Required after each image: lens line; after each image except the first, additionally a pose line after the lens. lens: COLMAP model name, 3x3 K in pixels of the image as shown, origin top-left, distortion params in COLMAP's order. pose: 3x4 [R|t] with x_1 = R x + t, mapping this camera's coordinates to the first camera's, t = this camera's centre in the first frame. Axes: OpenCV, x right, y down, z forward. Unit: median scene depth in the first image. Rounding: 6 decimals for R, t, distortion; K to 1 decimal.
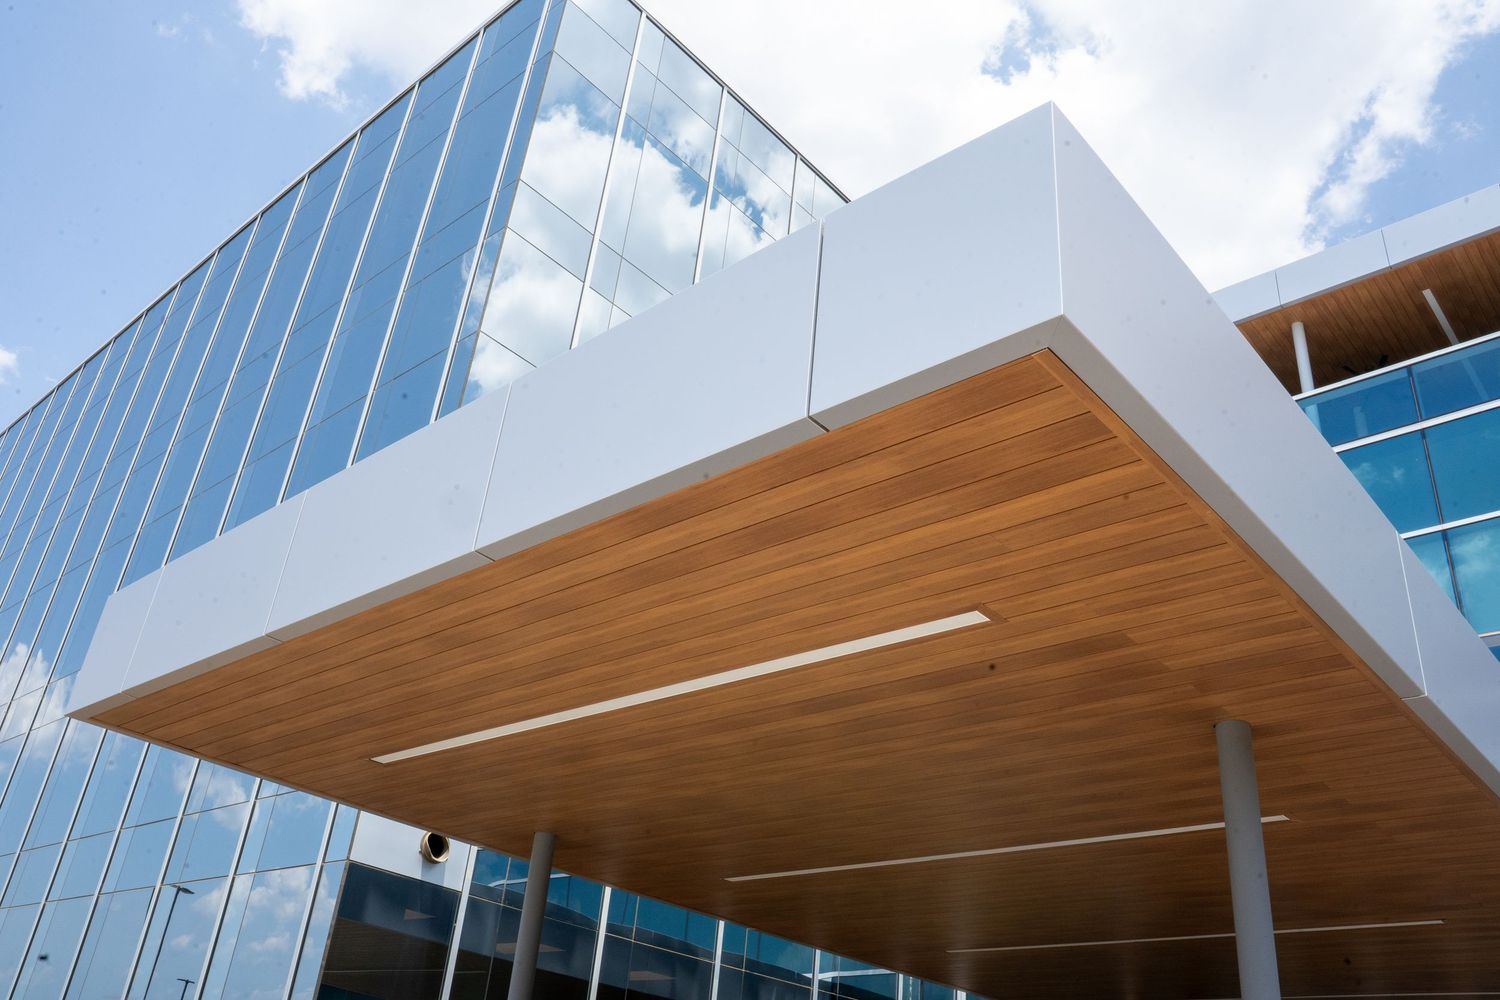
lens RADIAL K [[1202.4, 0, 750.5], [0, 1202.4, 501.4], [0, 0, 1]] dist [-0.042522, -0.001398]
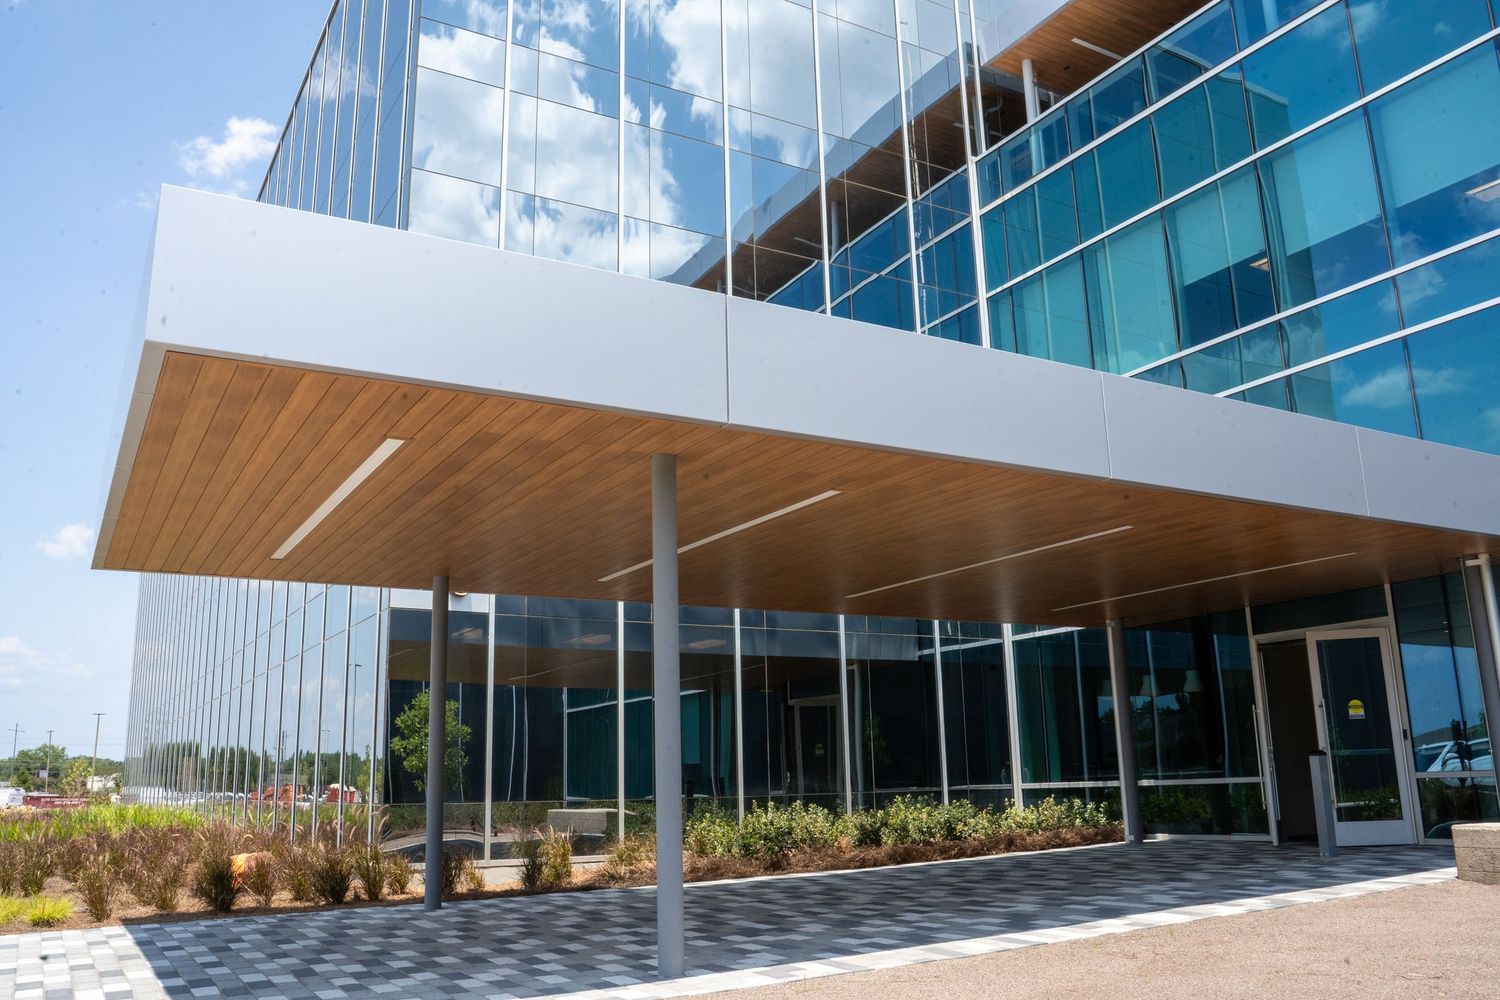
lens RADIAL K [[1202.4, 0, 750.0], [0, 1202.4, 499.6], [0, 0, 1]] dist [-0.042522, -0.001398]
pose [[0.945352, -0.178079, -0.273124, 0.967080], [0.244743, 0.941039, 0.233553, -0.076676], [0.215429, -0.287635, 0.933197, -0.345278]]
